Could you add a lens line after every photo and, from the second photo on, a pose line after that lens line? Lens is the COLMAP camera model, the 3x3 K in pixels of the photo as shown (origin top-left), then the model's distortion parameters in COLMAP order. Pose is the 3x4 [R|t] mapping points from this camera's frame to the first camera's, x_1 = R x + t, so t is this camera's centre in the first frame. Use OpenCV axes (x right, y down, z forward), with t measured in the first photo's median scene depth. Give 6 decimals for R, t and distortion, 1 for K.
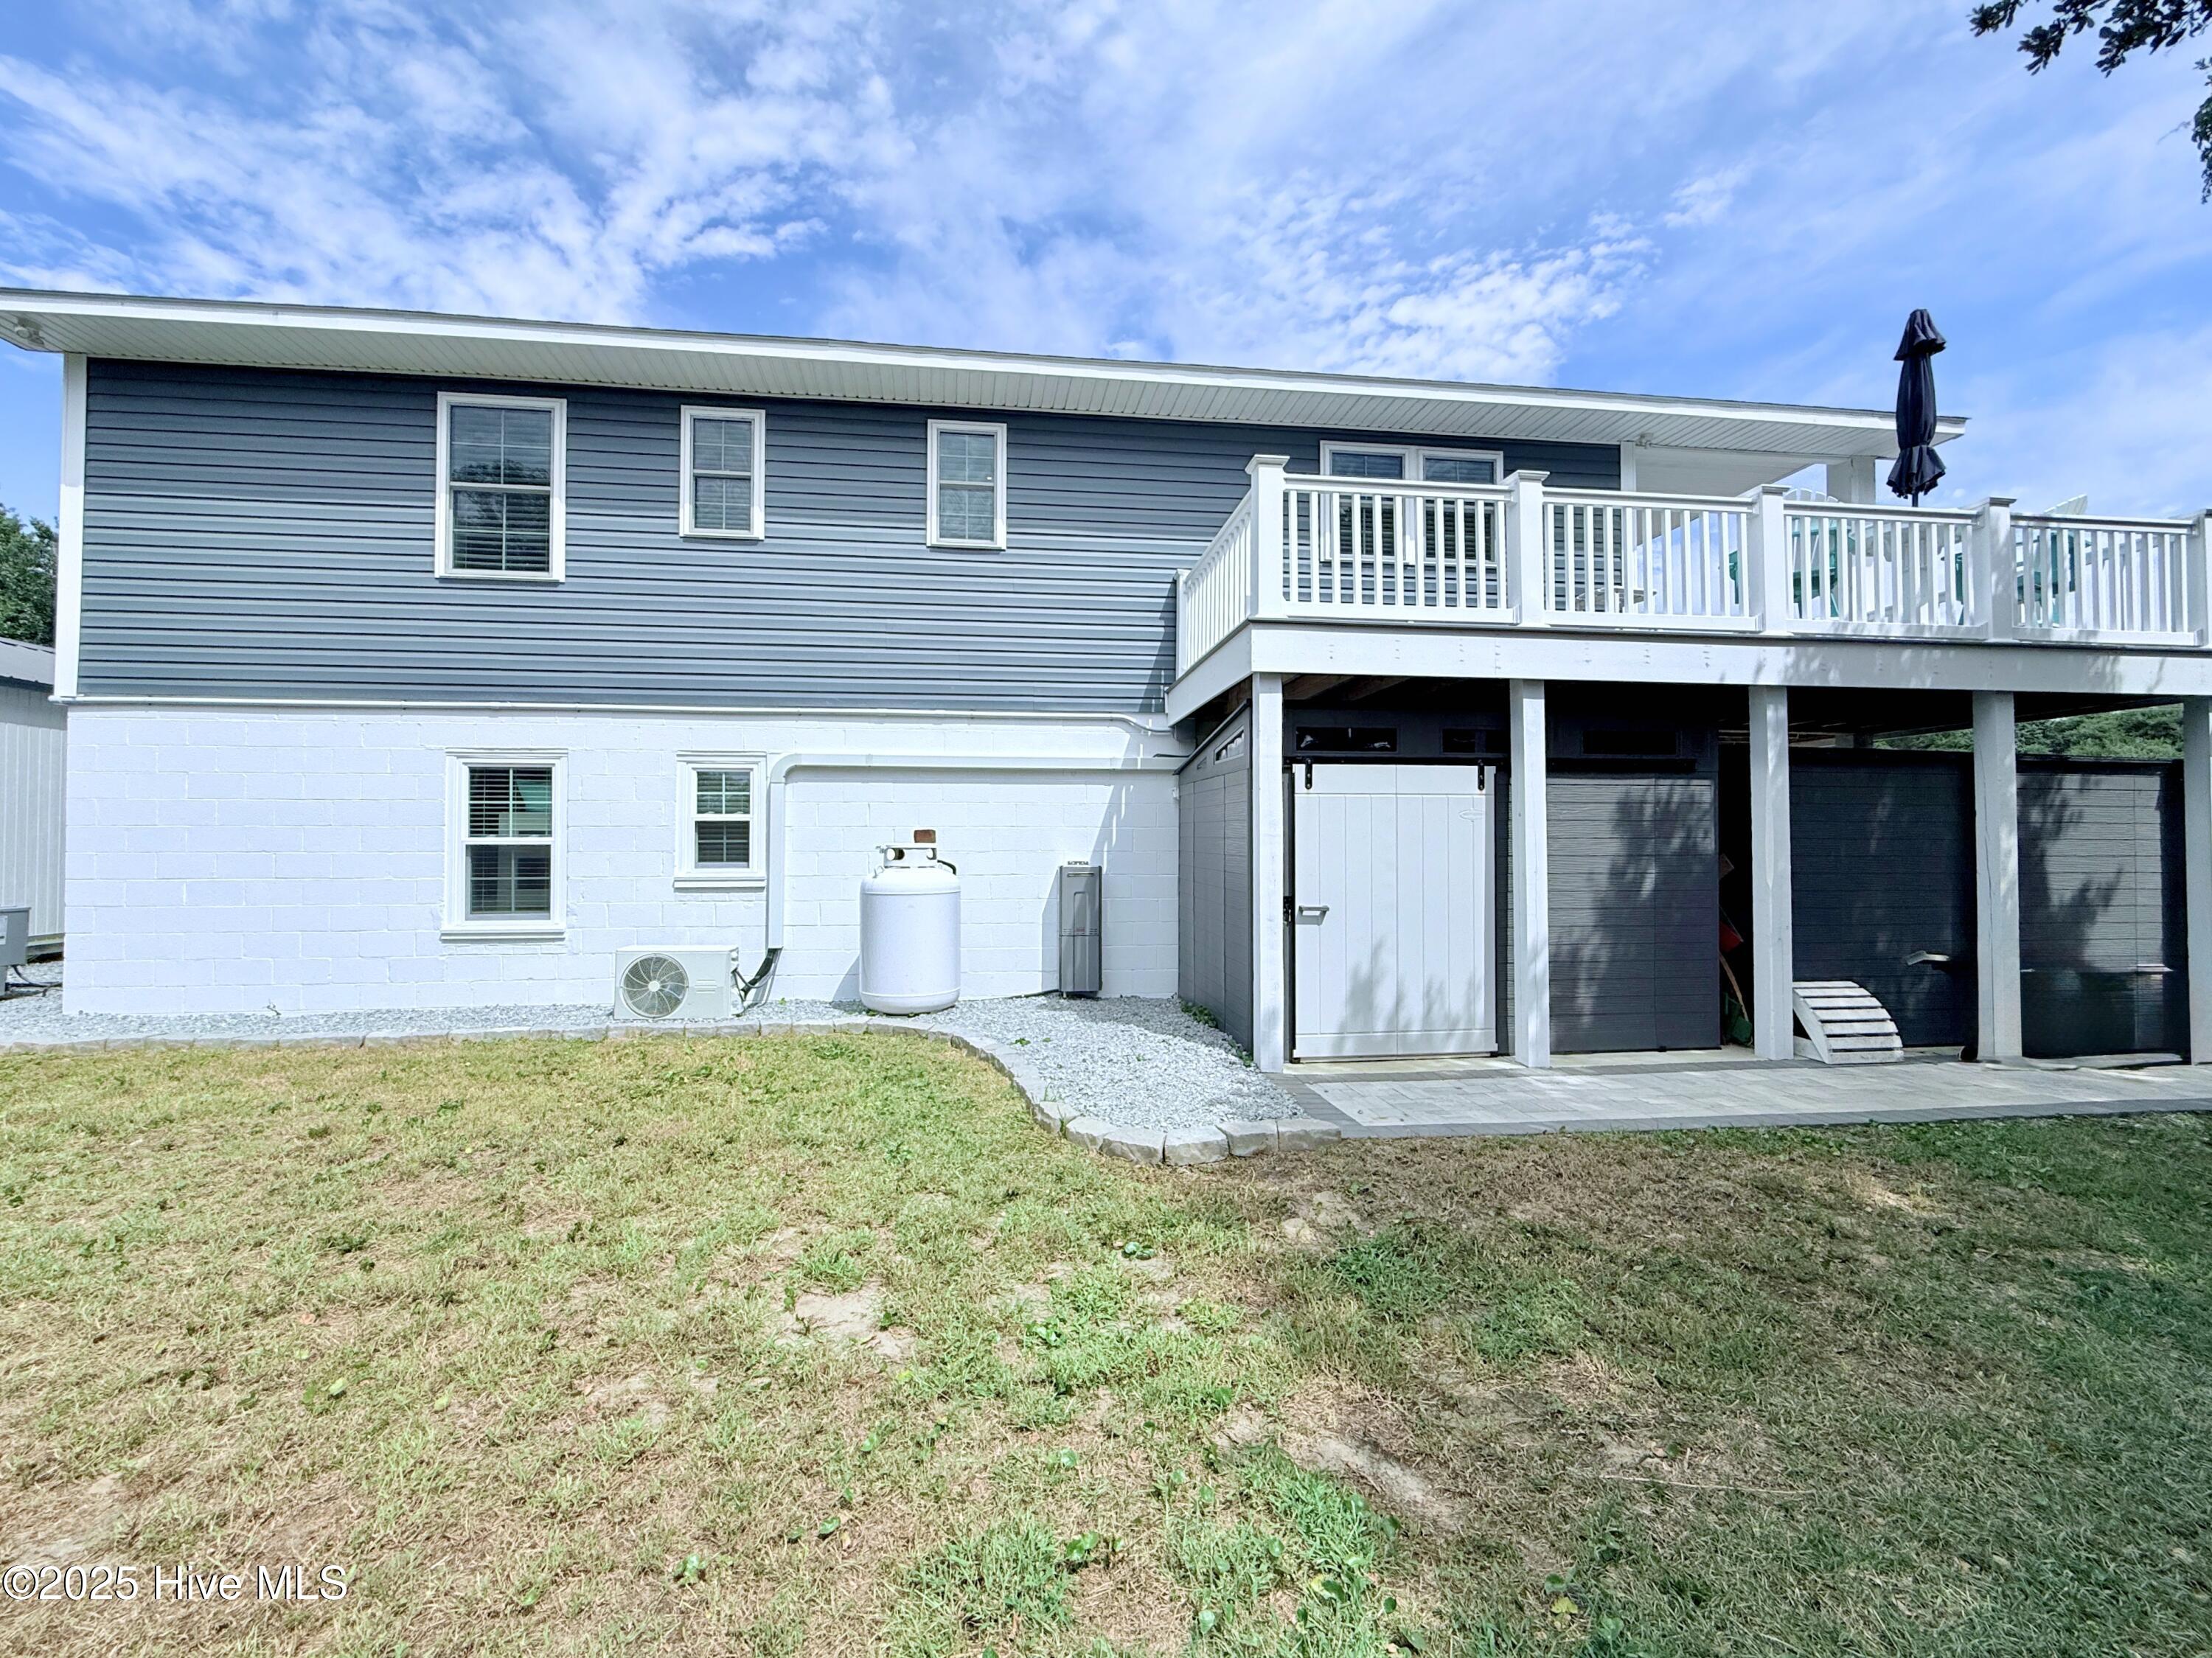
lens RADIAL K [[879.0, 0, 1100.0], [0, 879.0, 825.6], [0, 0, 1]] dist [0.000284, -0.000018]
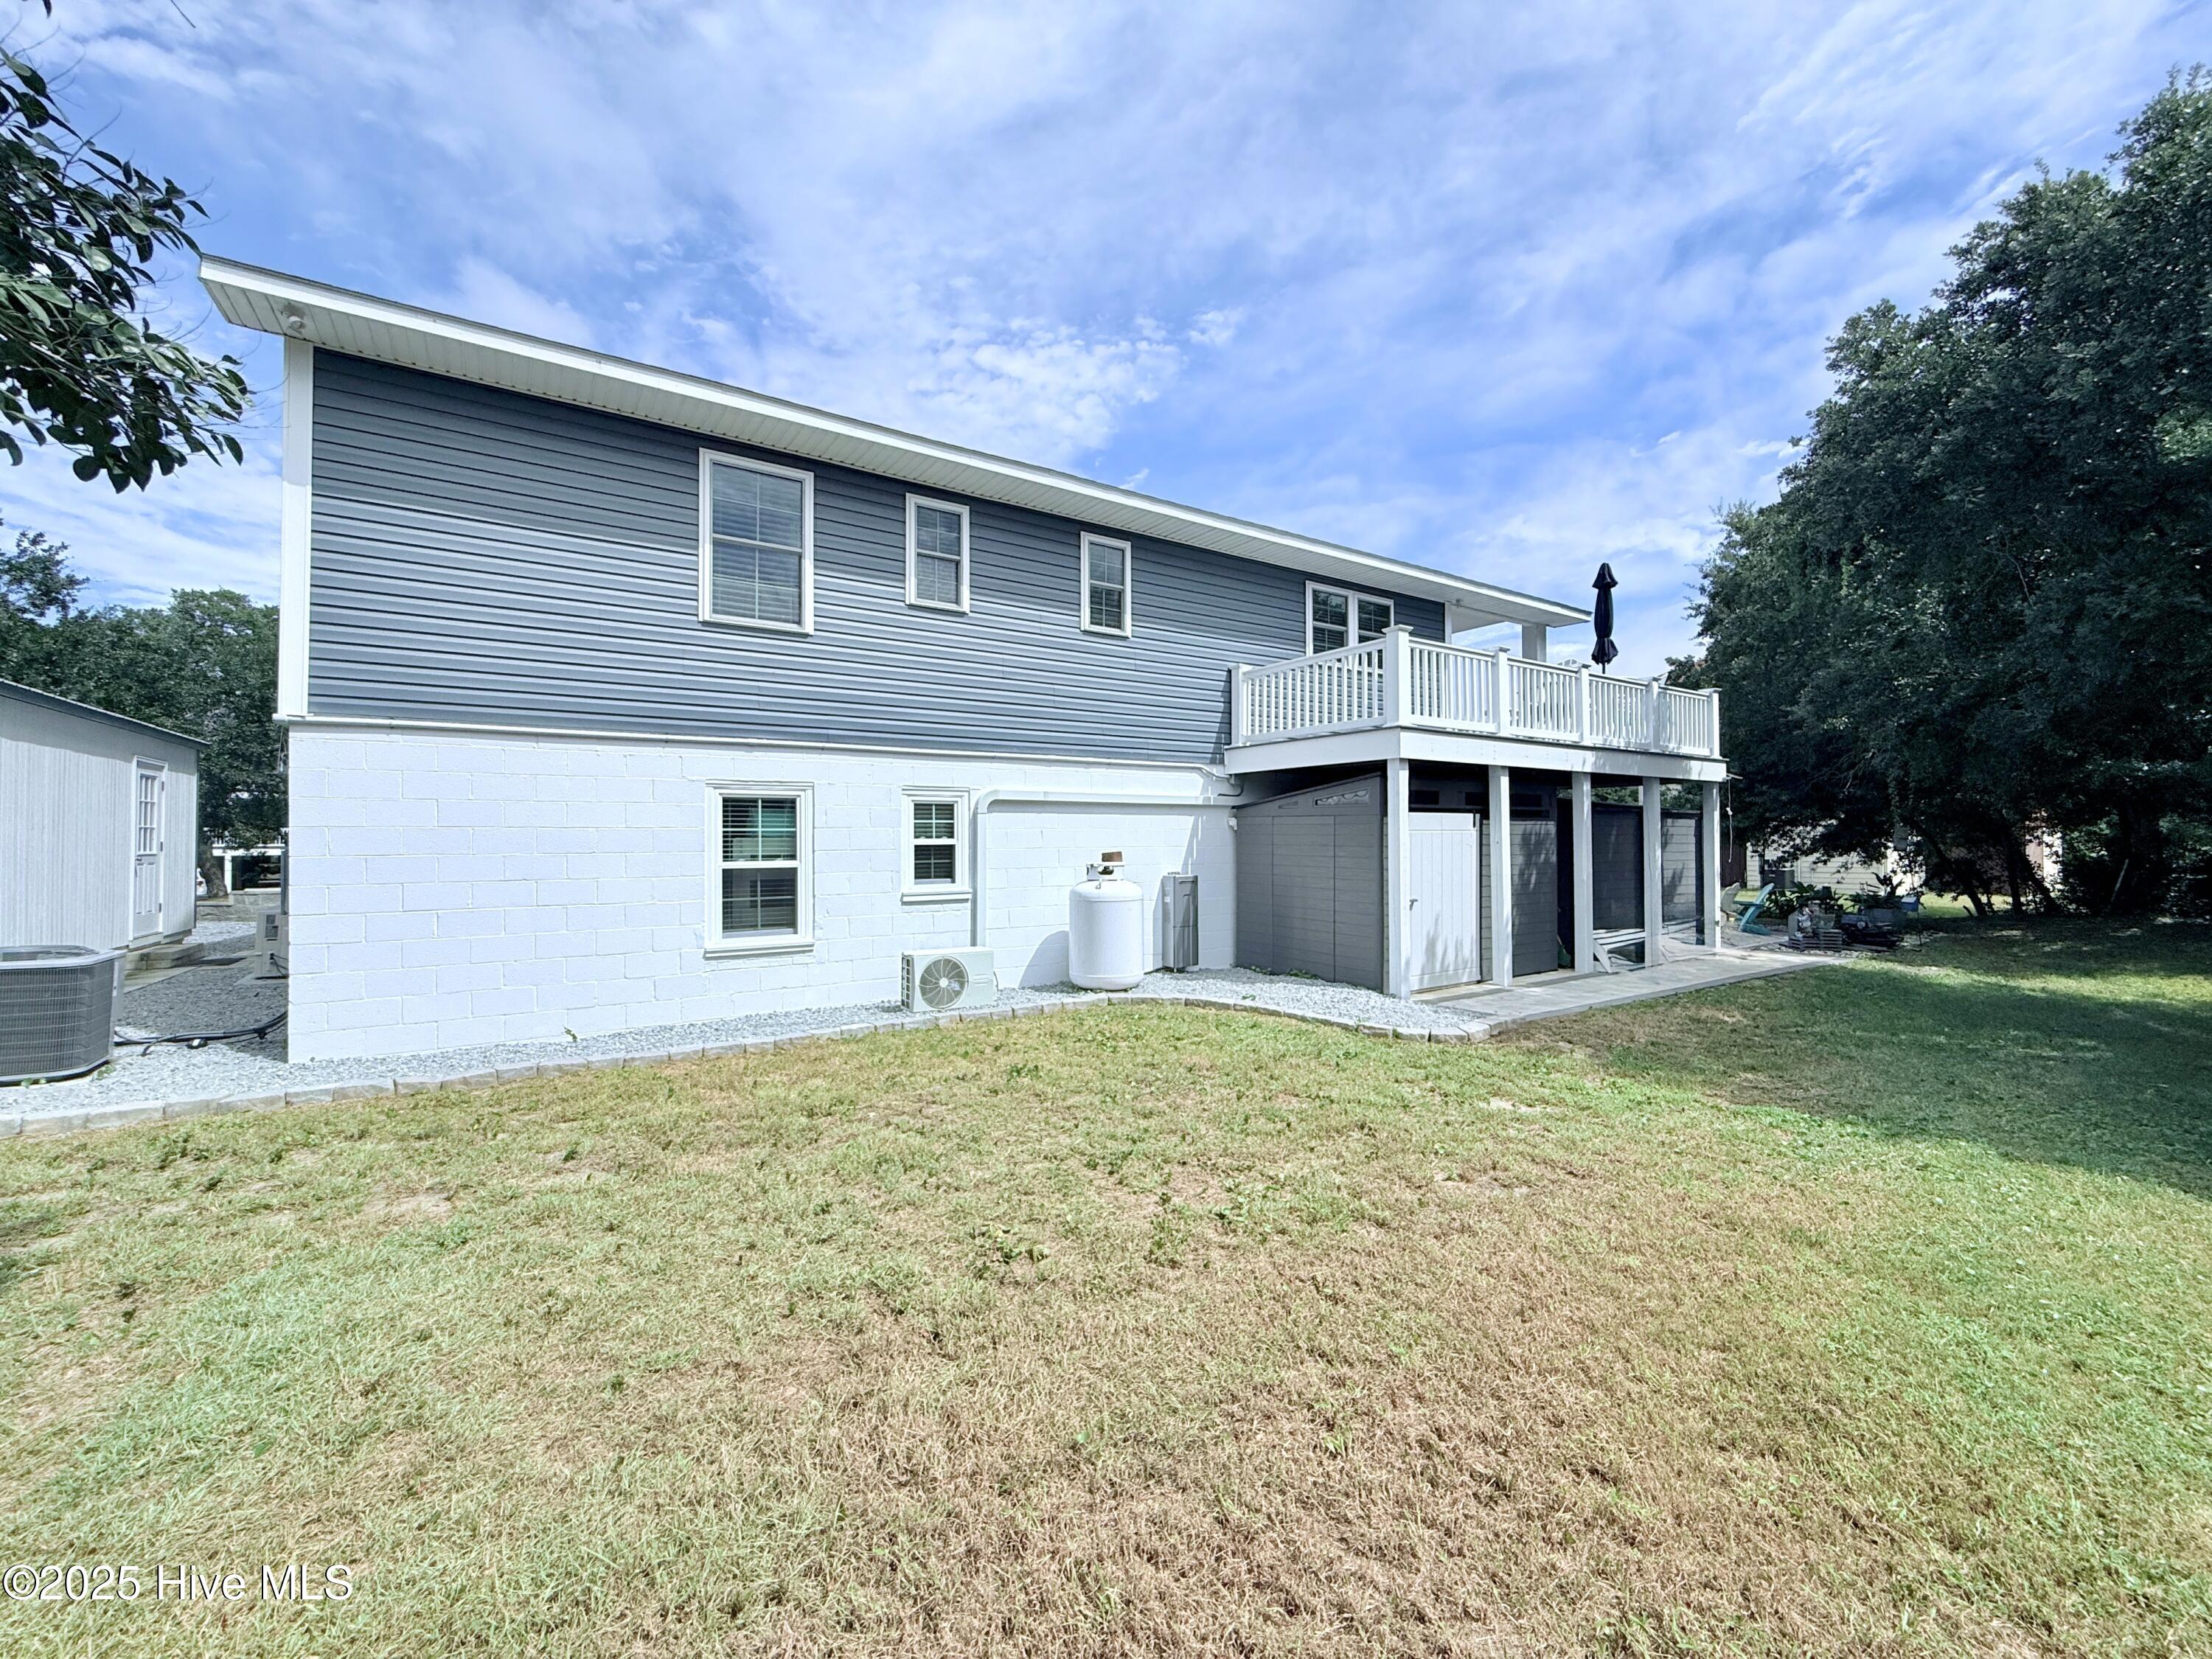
lens RADIAL K [[877.0, 0, 1014.2], [0, 877.0, 816.6], [0, 0, 1]] dist [-0.011903, 0.000487]
pose [[0.906854, 0.005015, 0.421414, -0.839248], [-0.004575, 0.999987, -0.002057, -0.041538], [-0.421419, -0.000062, 0.906866, -0.127809]]
